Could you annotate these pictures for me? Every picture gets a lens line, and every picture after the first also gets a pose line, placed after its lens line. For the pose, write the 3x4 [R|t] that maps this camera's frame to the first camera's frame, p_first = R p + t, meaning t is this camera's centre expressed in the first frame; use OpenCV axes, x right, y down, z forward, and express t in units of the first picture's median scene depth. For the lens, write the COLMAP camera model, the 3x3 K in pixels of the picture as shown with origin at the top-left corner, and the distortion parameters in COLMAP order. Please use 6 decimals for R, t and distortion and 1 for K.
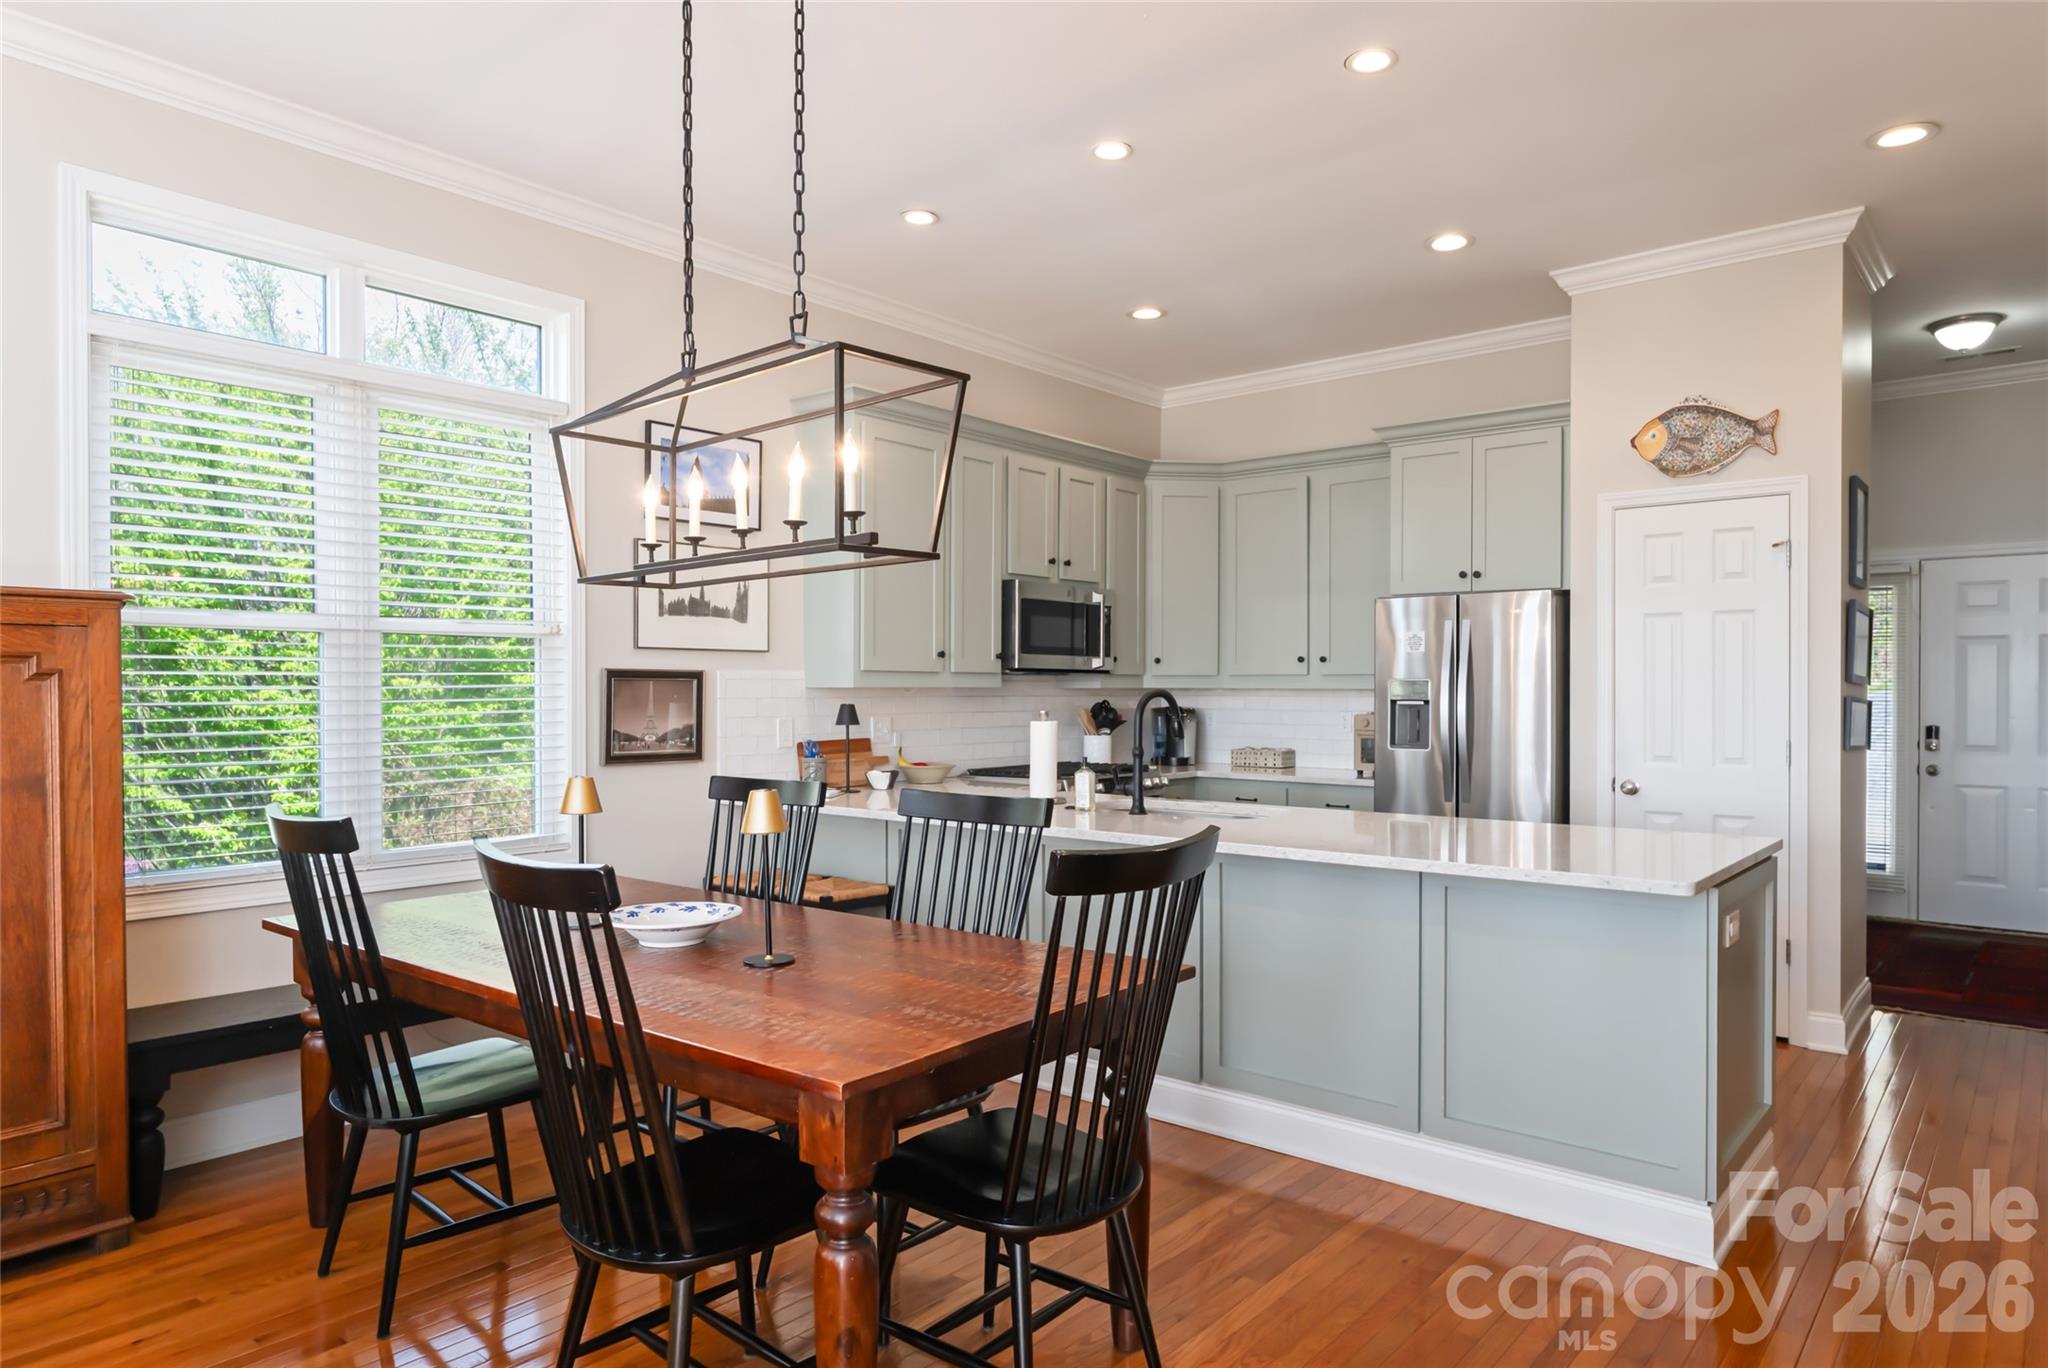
lens RADIAL K [[1259.5, 0, 1024.0], [0, 1259.5, 684.0], [0, 0, 1]] dist [0.001609, 0.000661]
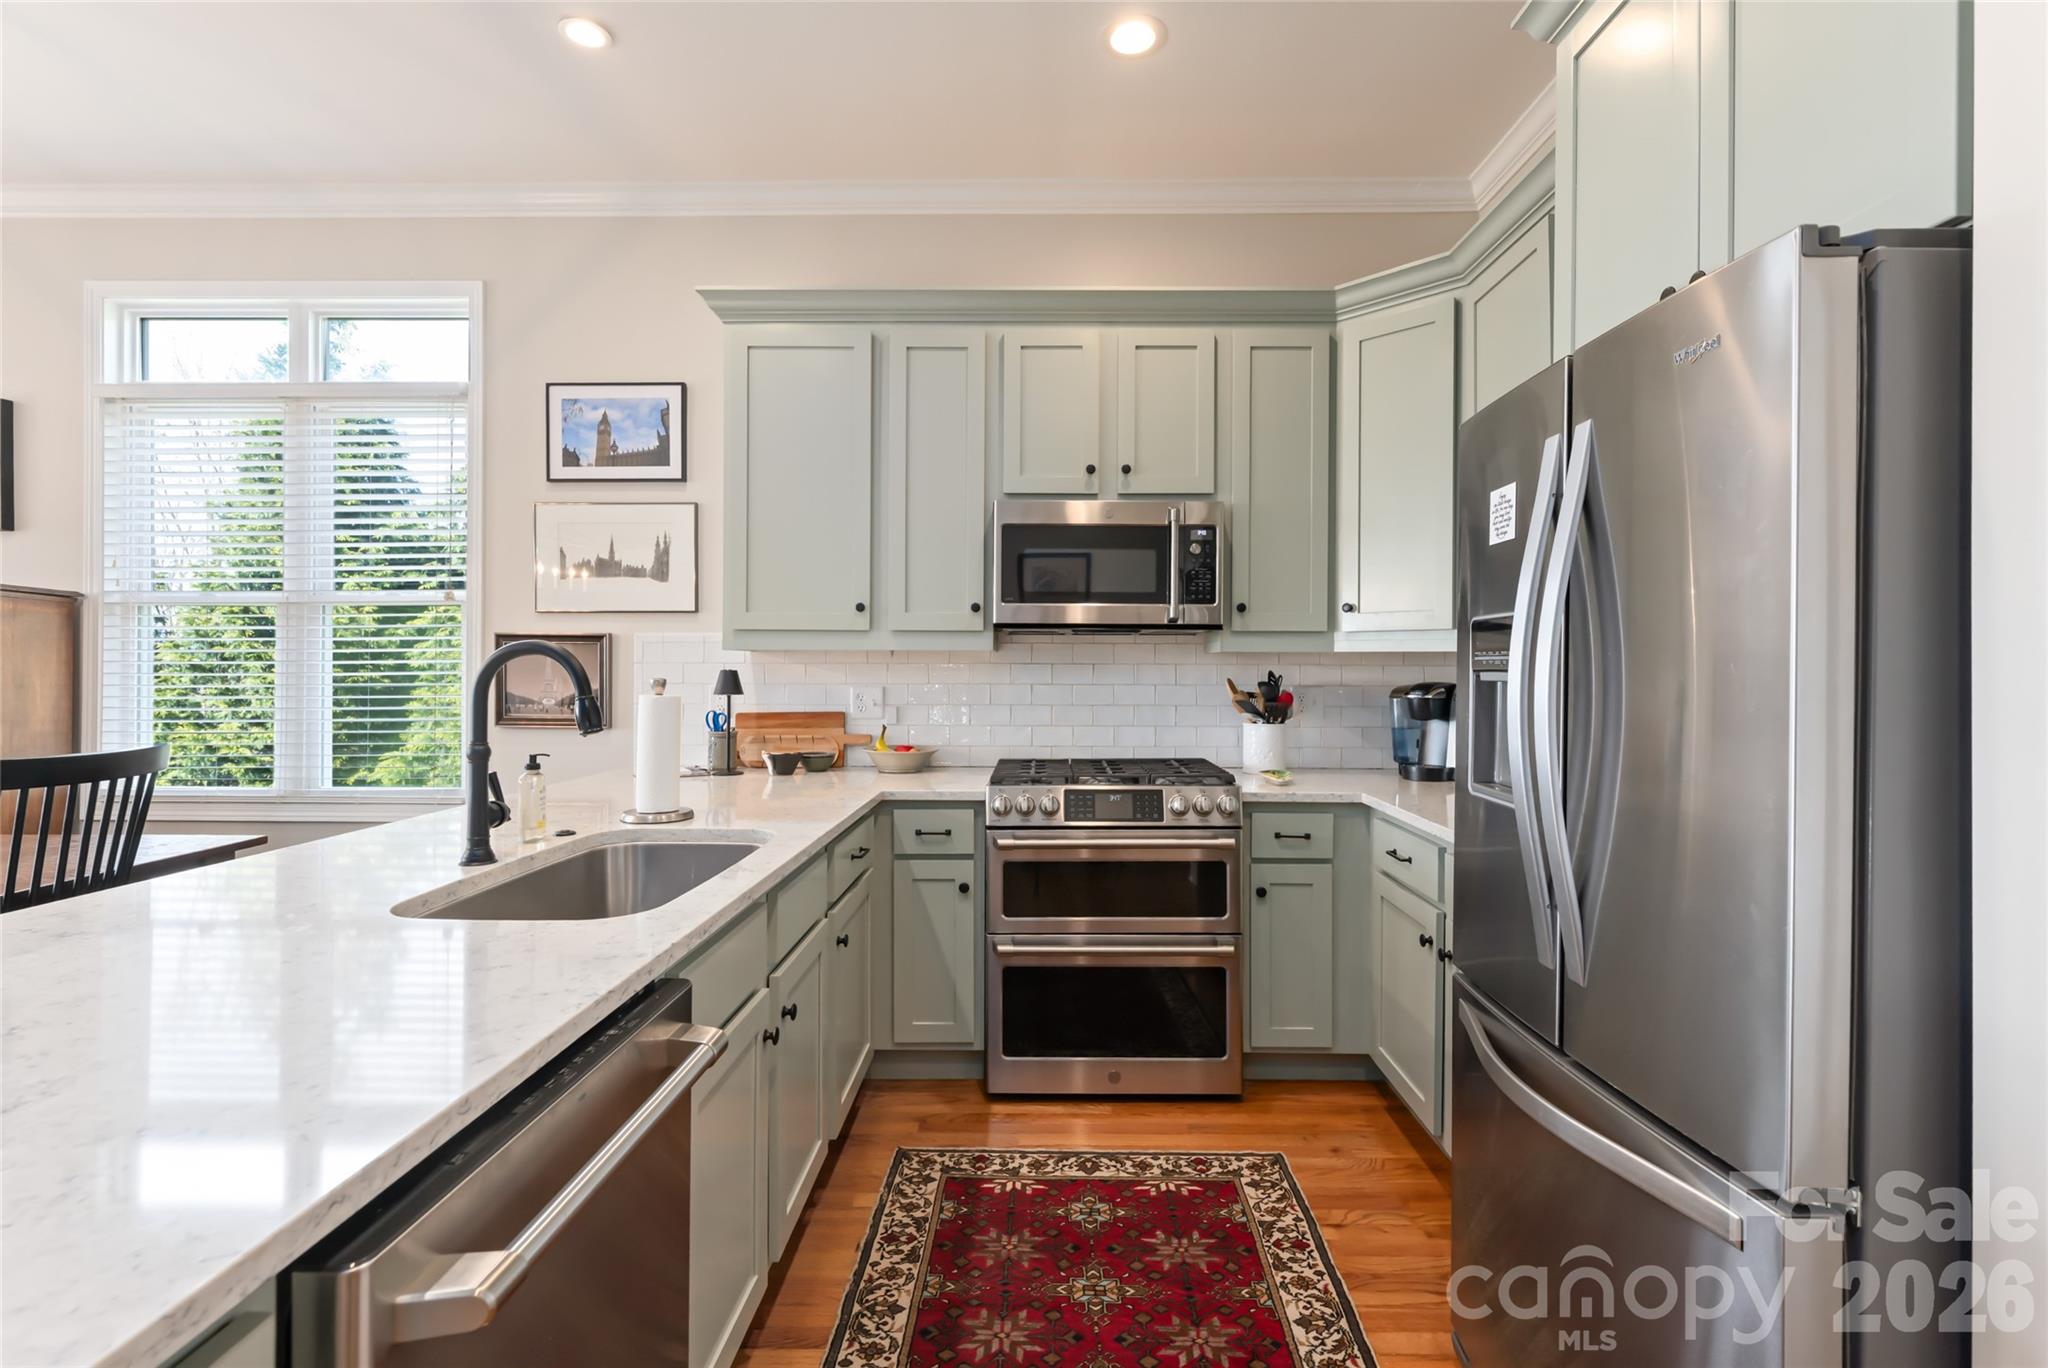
lens RADIAL K [[919.9, 0, 1035.8], [0, 919.9, 666.7], [0, 0, 1]] dist [0.000997, -0.000160]
pose [[0.629546, 0.002025, -0.776960, 0.478724], [-0.000371, 0.999997, 0.002305, 0.012527], [0.776963, -0.001163, 0.629545, 0.787013]]
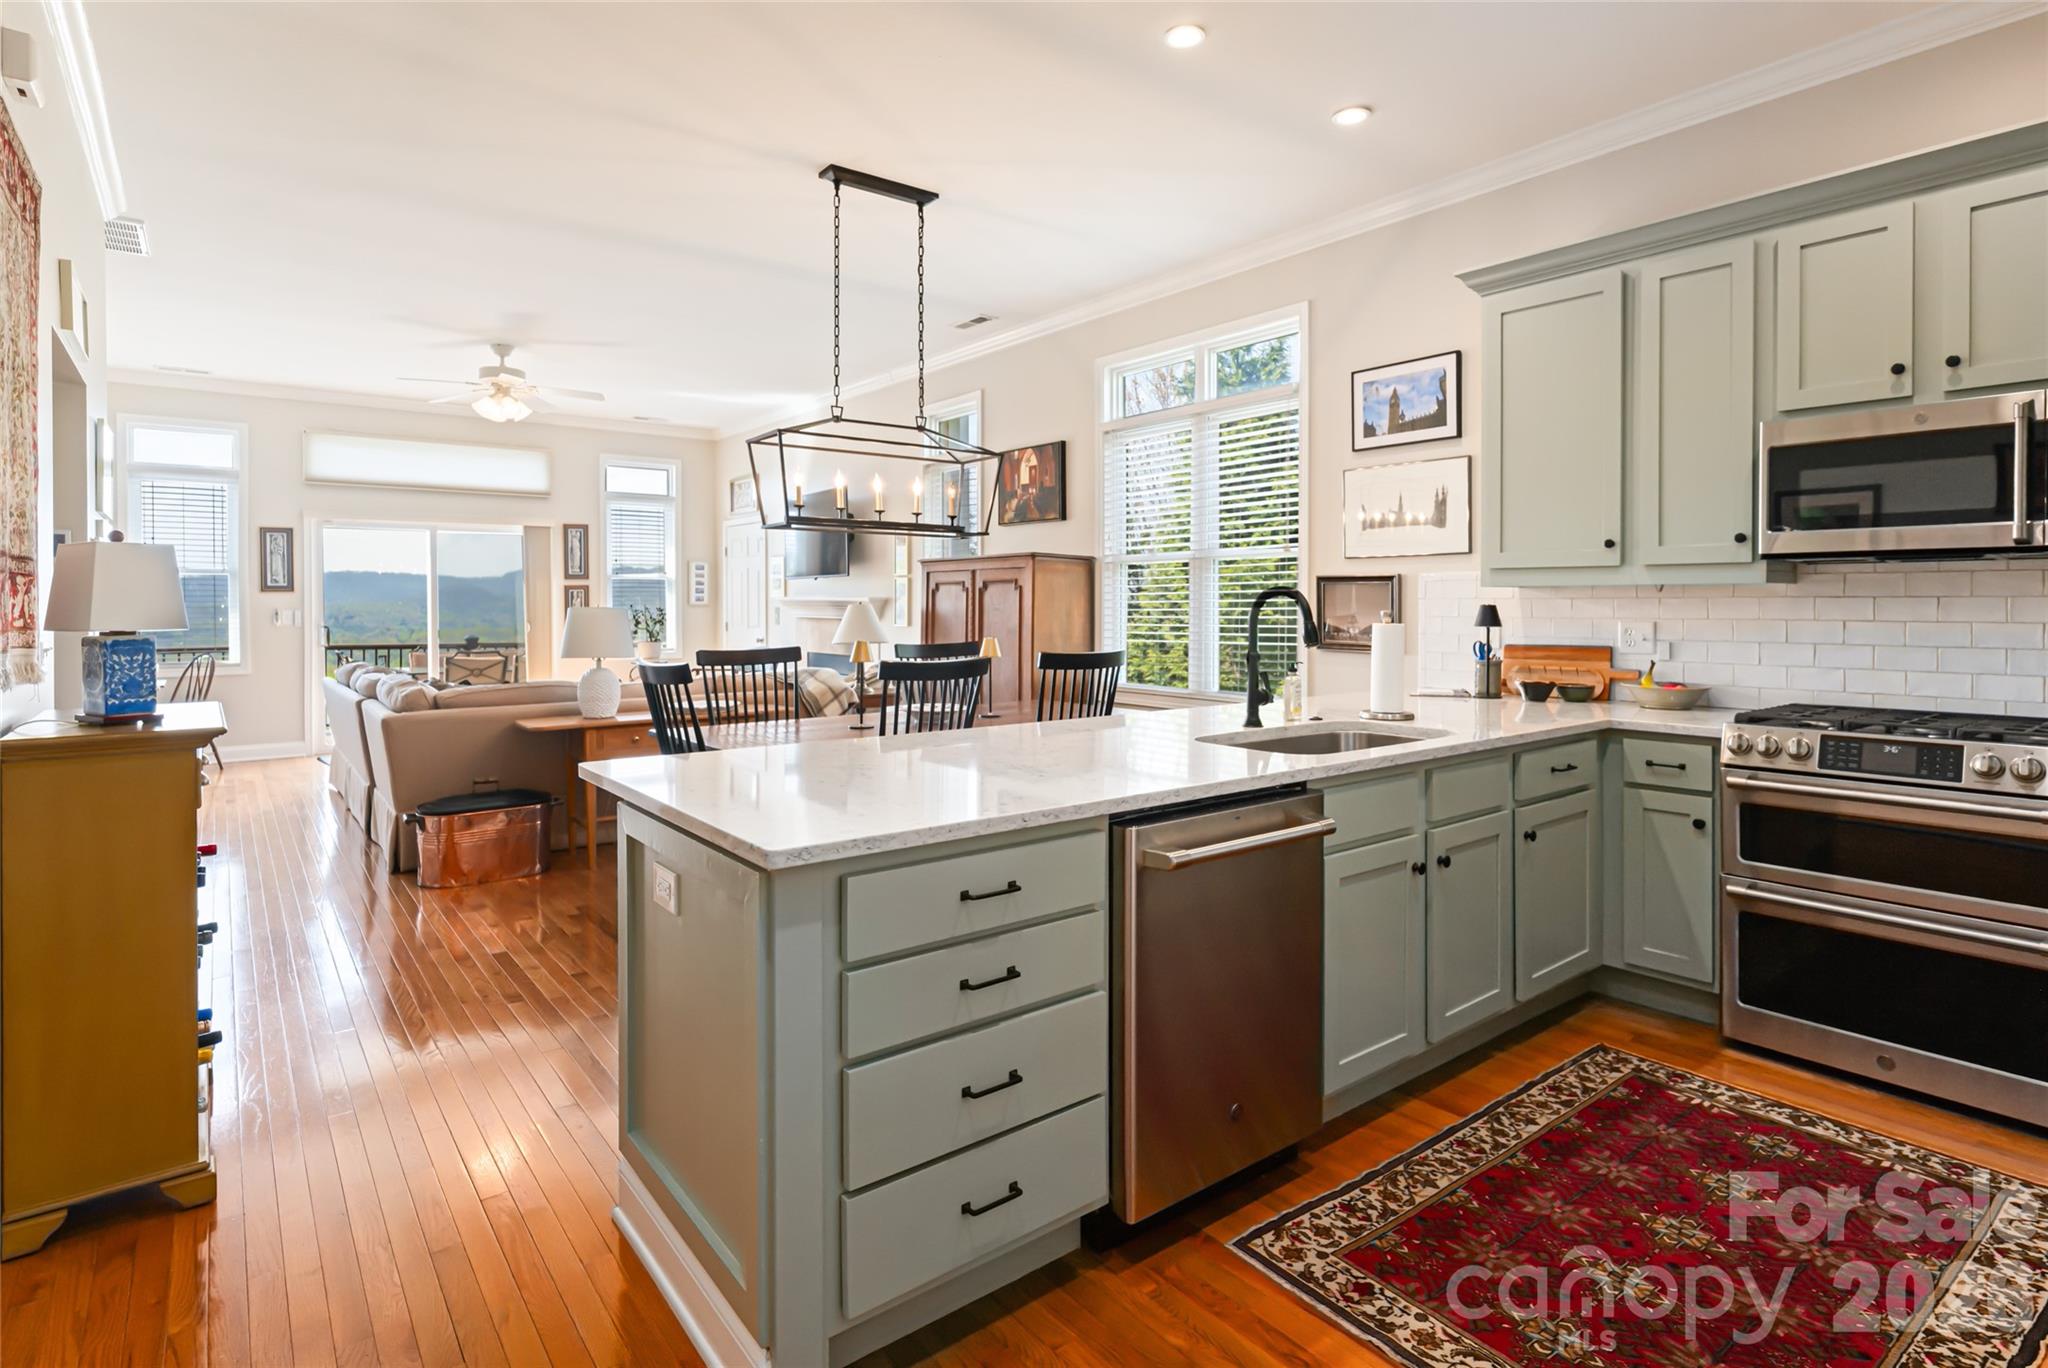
lens RADIAL K [[1030.1, 0, 1016.4], [0, 1030.1, 609.6], [0, 0, 1]] dist [0.000015, 0.000484]
pose [[-0.212861, 0.007800, -0.977051, 0.706223], [0.005048, 0.999964, 0.006883, 0.012775], [0.977069, -0.003467, -0.212893, 0.835361]]
